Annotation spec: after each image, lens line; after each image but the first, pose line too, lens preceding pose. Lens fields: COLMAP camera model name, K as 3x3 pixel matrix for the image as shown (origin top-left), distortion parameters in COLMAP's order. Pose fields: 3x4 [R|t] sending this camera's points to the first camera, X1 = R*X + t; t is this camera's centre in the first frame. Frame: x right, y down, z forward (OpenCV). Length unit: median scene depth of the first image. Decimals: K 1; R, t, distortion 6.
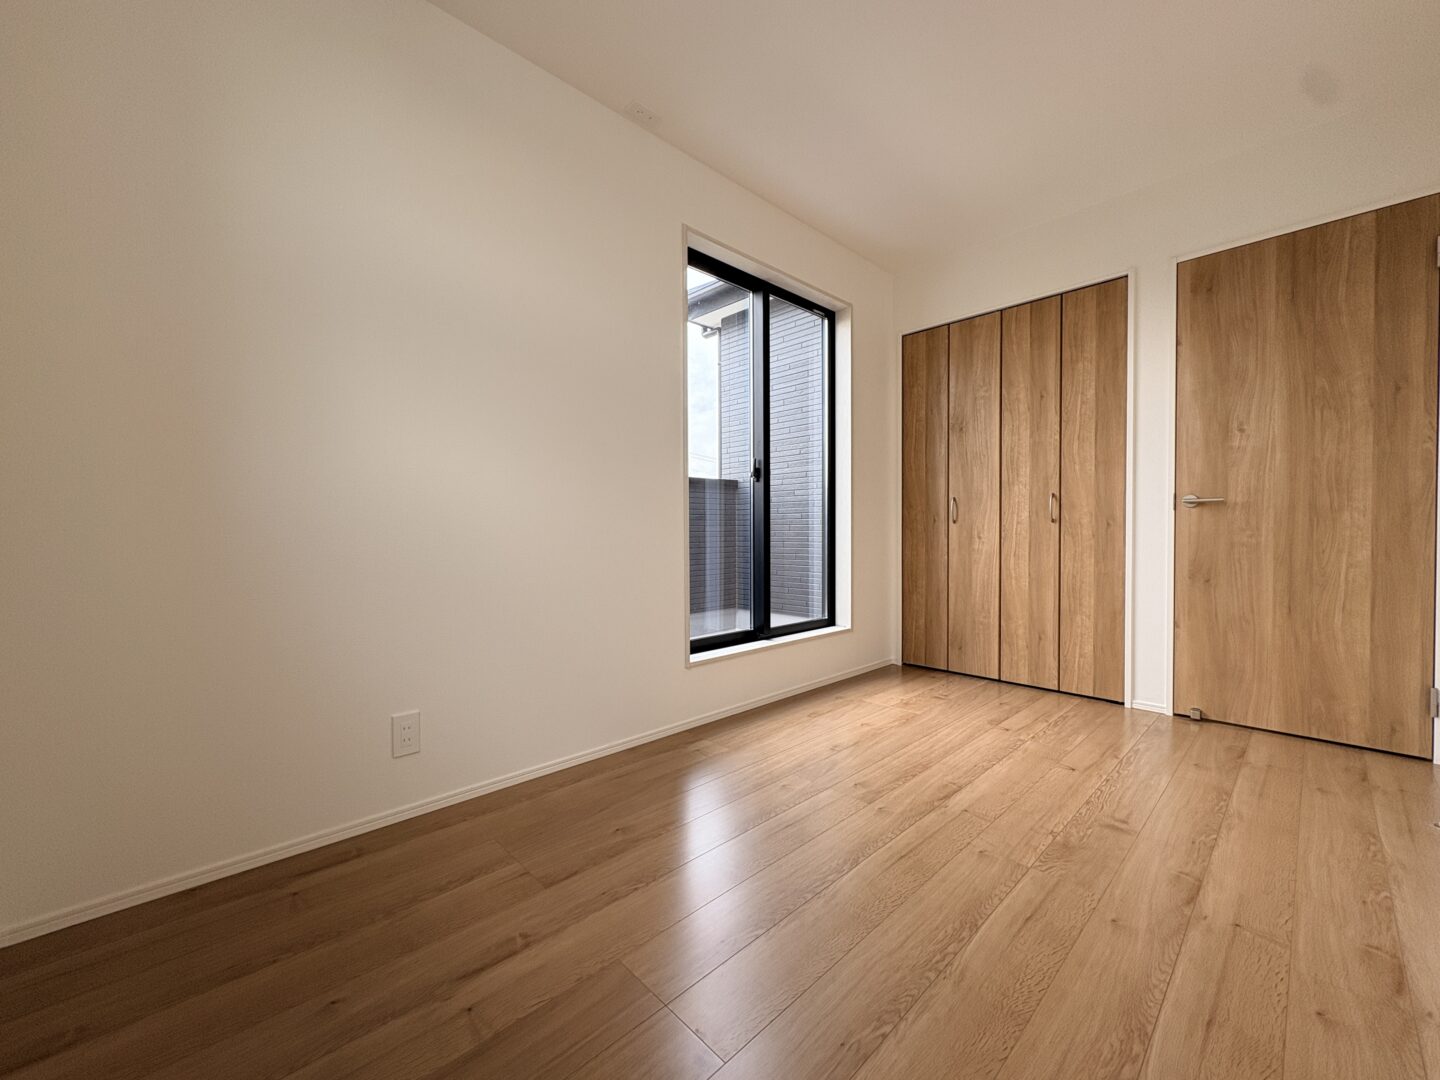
lens RADIAL K [[571.0, 0, 726.1], [0, 571.0, 538.0], [0, 0, 1]] dist [0.004557, 0.000282]
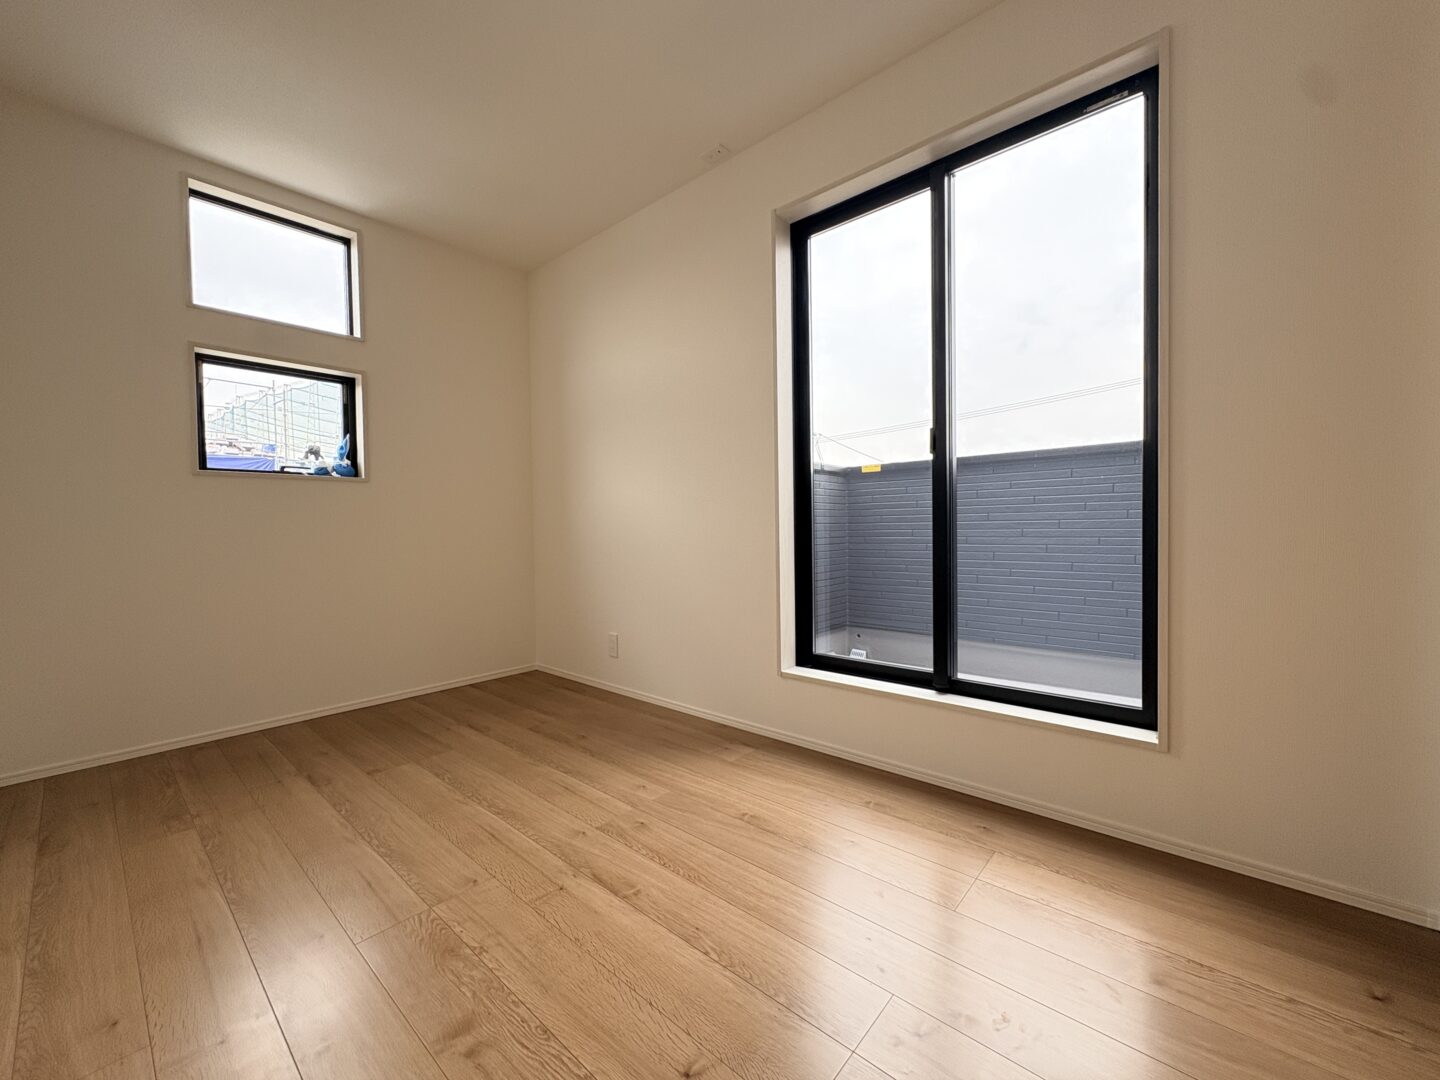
lens RADIAL K [[571.0, 0, 719.6], [0, 571.0, 541.6], [0, 0, 1]] dist [0.004557, 0.000282]
pose [[0.078850, 0.028466, -0.996480, 1.139660], [0.001235, 0.999589, 0.028652, -0.034100], [0.996886, -0.003489, 0.078782, 1.076597]]
